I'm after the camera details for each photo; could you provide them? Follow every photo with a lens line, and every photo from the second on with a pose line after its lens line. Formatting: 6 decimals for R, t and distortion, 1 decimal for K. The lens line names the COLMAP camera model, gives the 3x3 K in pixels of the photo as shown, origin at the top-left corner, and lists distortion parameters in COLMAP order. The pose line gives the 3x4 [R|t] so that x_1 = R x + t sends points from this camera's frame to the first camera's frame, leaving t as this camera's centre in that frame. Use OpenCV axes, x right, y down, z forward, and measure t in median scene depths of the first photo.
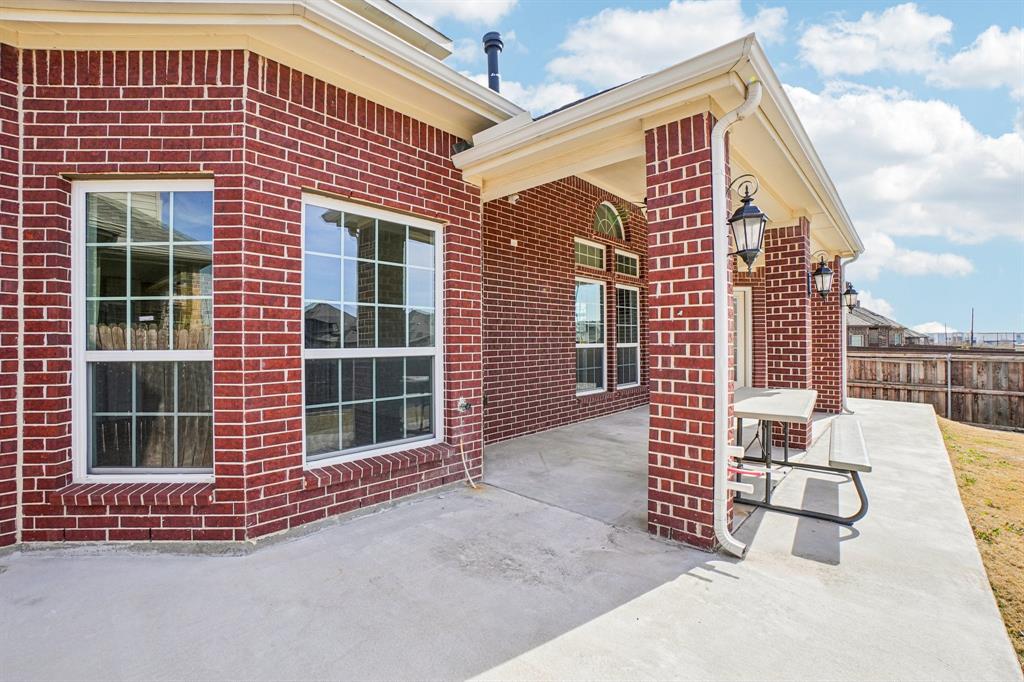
lens RADIAL K [[464.2, 0, 510.4], [0, 464.2, 339.8], [0, 0, 1]] dist [-0.038194, 0.014480]
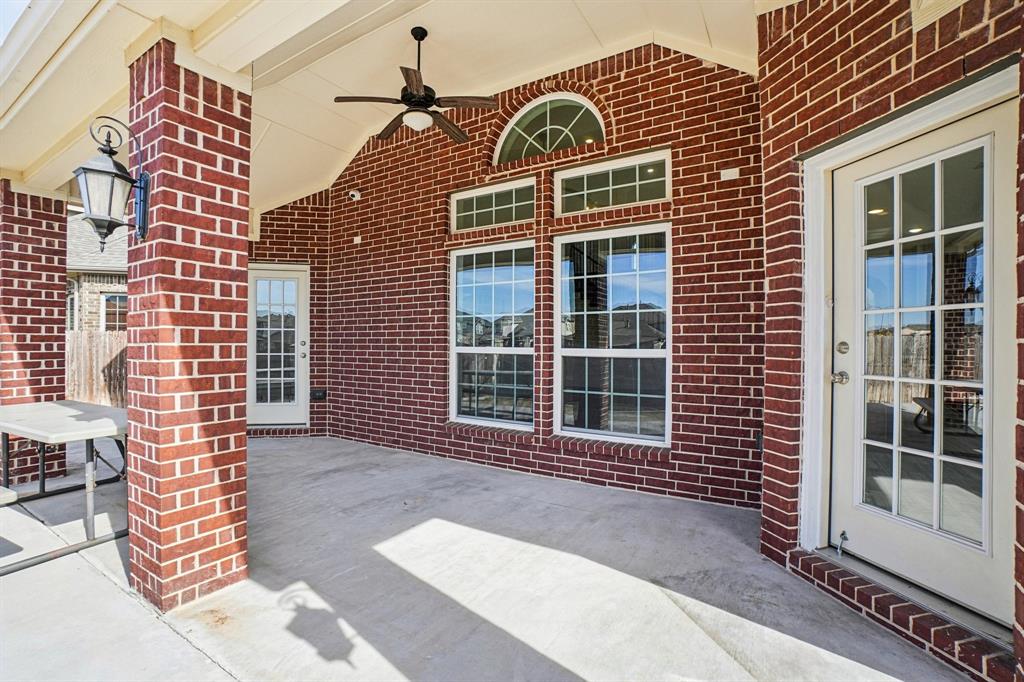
lens RADIAL K [[464.2, 0, 510.4], [0, 464.2, 340.0], [0, 0, 1]] dist [-0.038194, 0.014480]
pose [[0.160468, 0.007001, -0.987016, 0.812556], [-0.000420, 0.999975, 0.007025, -0.006265], [0.987041, -0.000712, 0.160467, 0.932647]]
